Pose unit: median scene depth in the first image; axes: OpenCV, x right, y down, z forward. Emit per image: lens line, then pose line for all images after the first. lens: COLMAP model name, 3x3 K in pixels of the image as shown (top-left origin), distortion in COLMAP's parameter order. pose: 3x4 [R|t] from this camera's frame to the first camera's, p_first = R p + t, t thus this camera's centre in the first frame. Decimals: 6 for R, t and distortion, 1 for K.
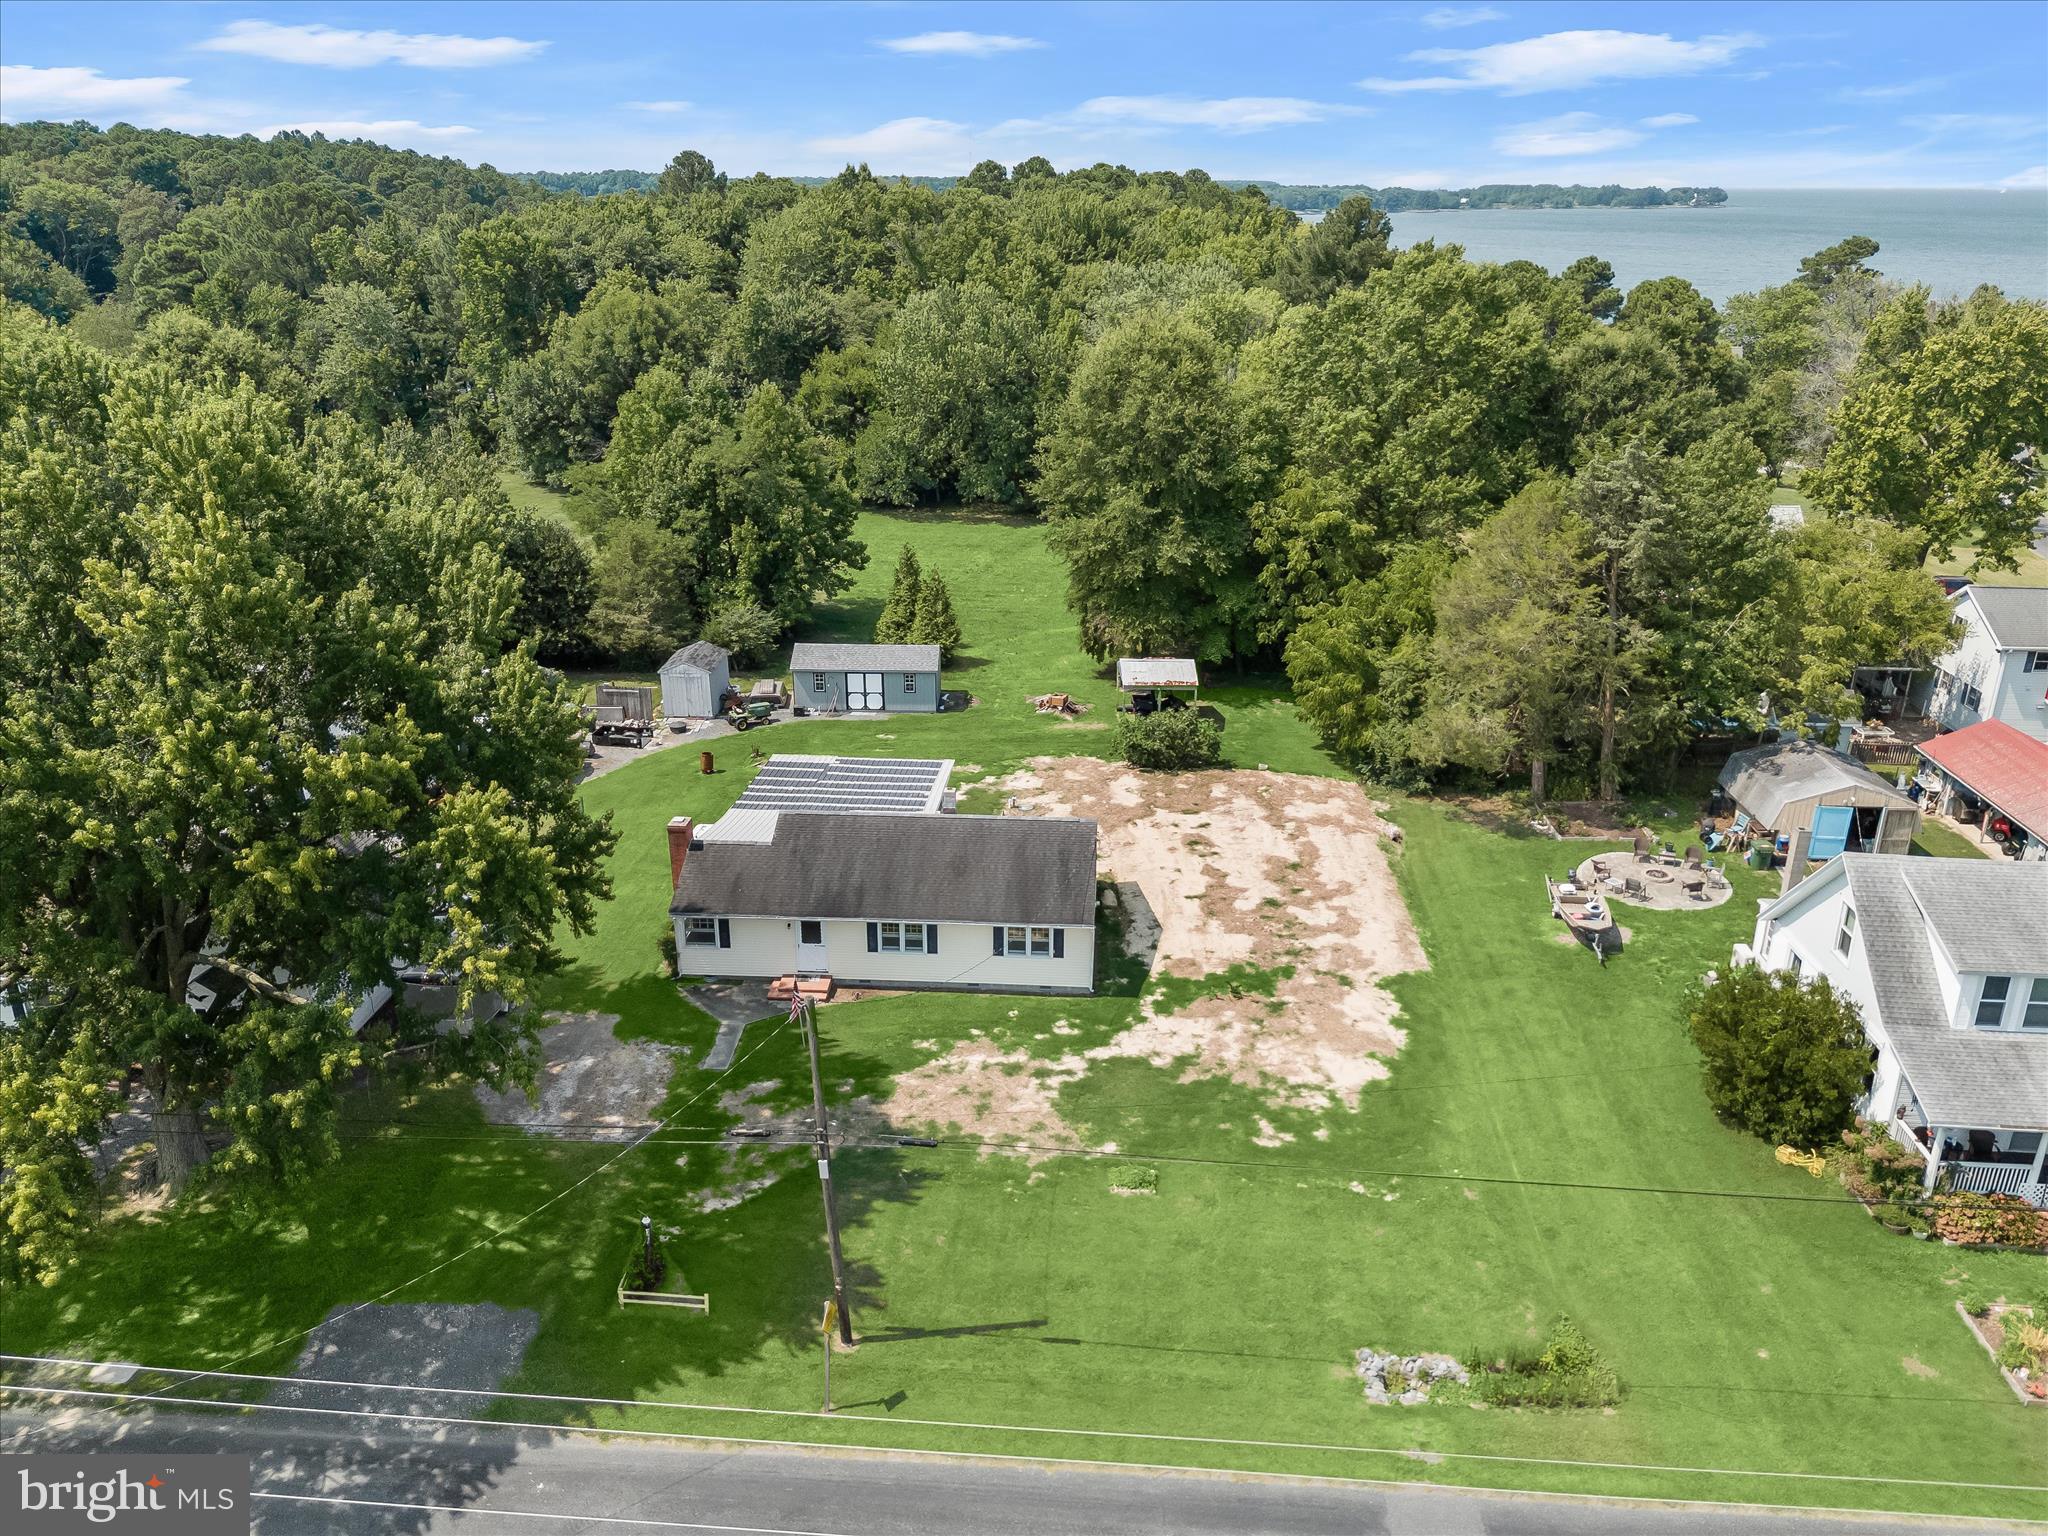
lens RADIAL K [[1532.2, 0, 1031.4], [0, 1532.2, 779.5], [0, 0, 1]] dist [0.038809, -0.029001]
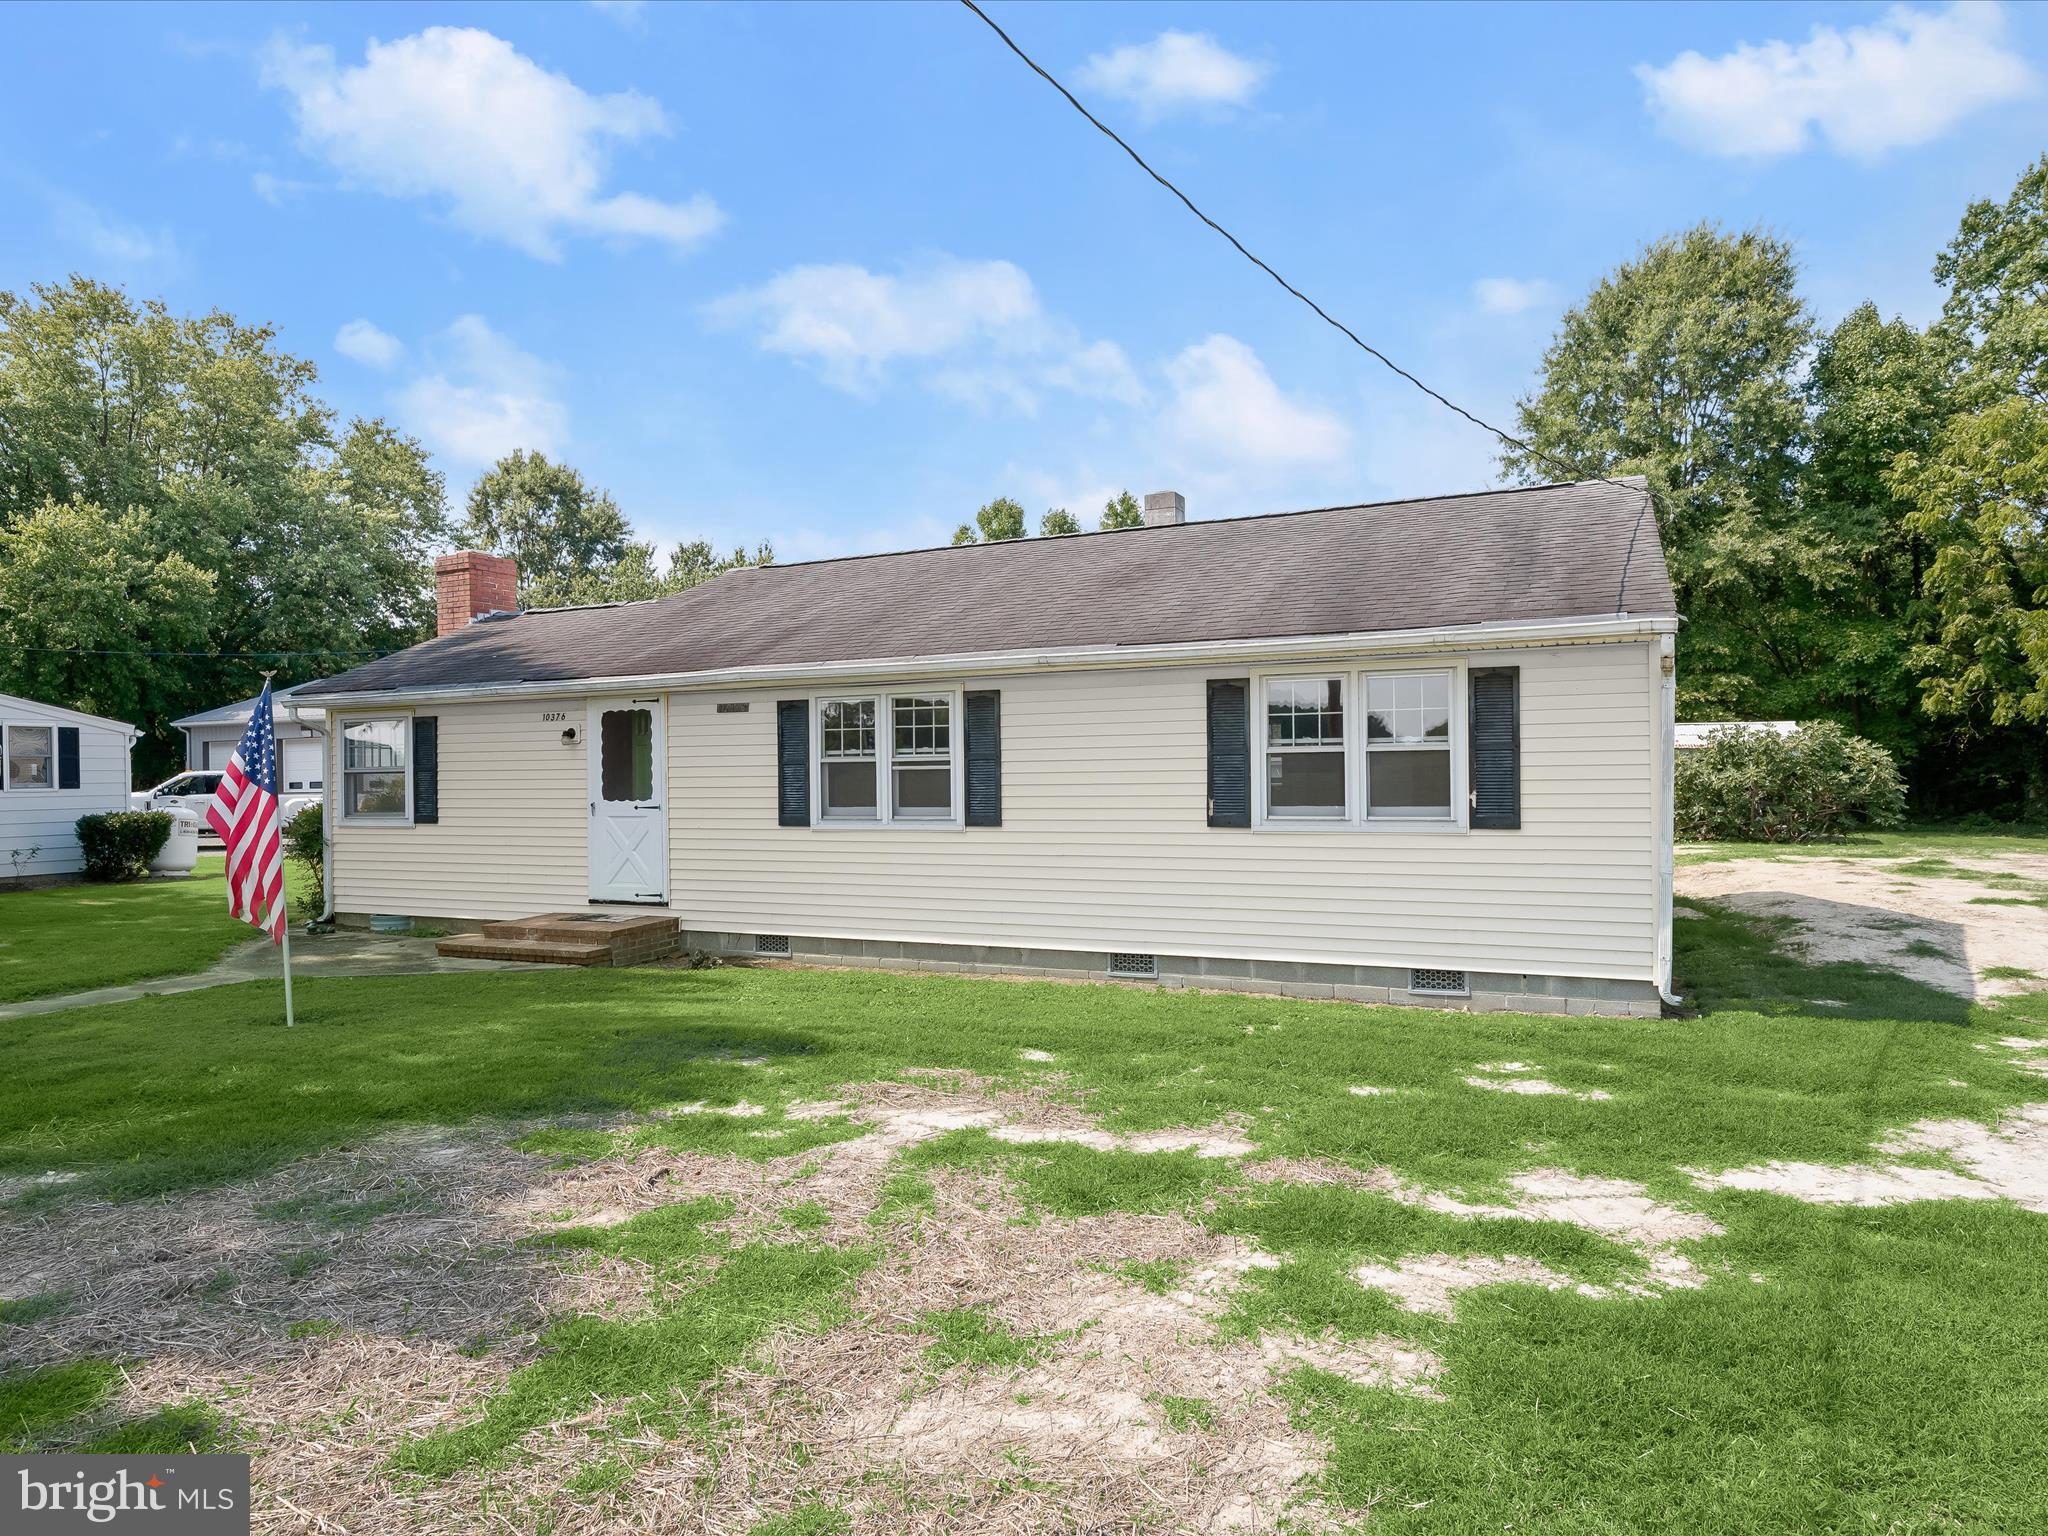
lens RADIAL K [[1251.1, 0, 988.0], [0, 1251.1, 838.0], [0, 0, 1]] dist [-0.001870, -0.000511]
pose [[0.926470, 0.004683, -0.376339, 0.012243], [-0.122048, 0.949627, -0.288638, 0.121901], [0.356030, 0.313346, 0.880373, 0.554912]]
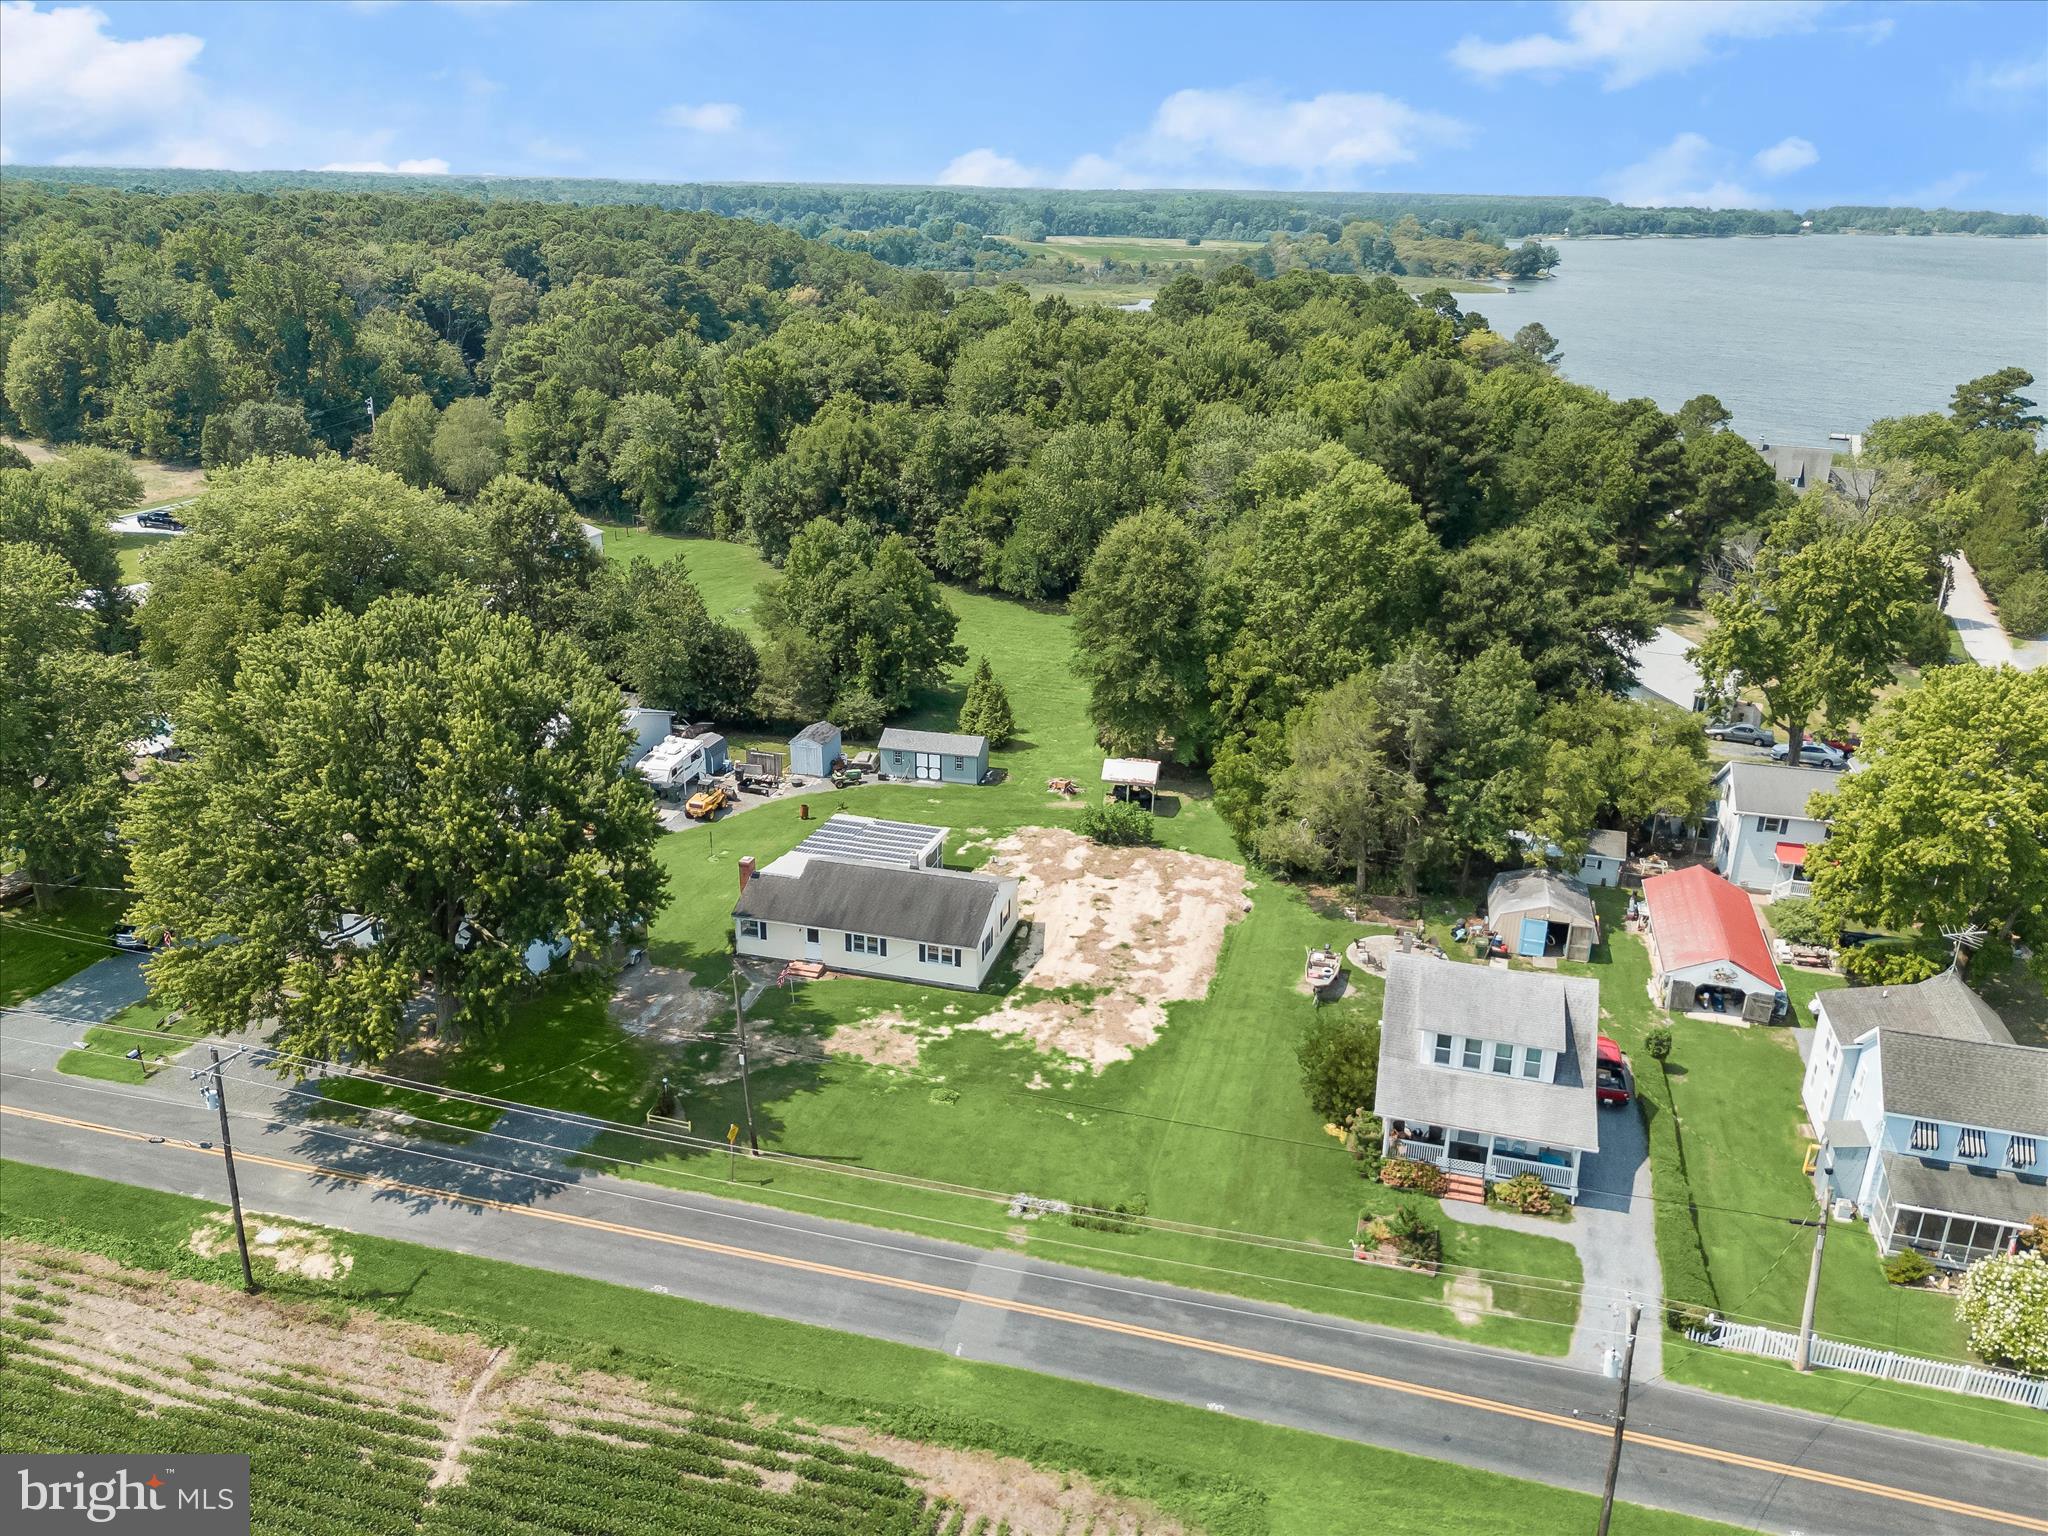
lens RADIAL K [[1532.2, 0, 1031.4], [0, 1532.2, 779.5], [0, 0, 1]] dist [0.038809, -0.029001]
pose [[0.980759, 0.083406, -0.176509, 0.247056], [-0.083514, 0.996483, 0.006832, -0.066637], [0.176459, 0.008041, 0.984275, -0.393614]]
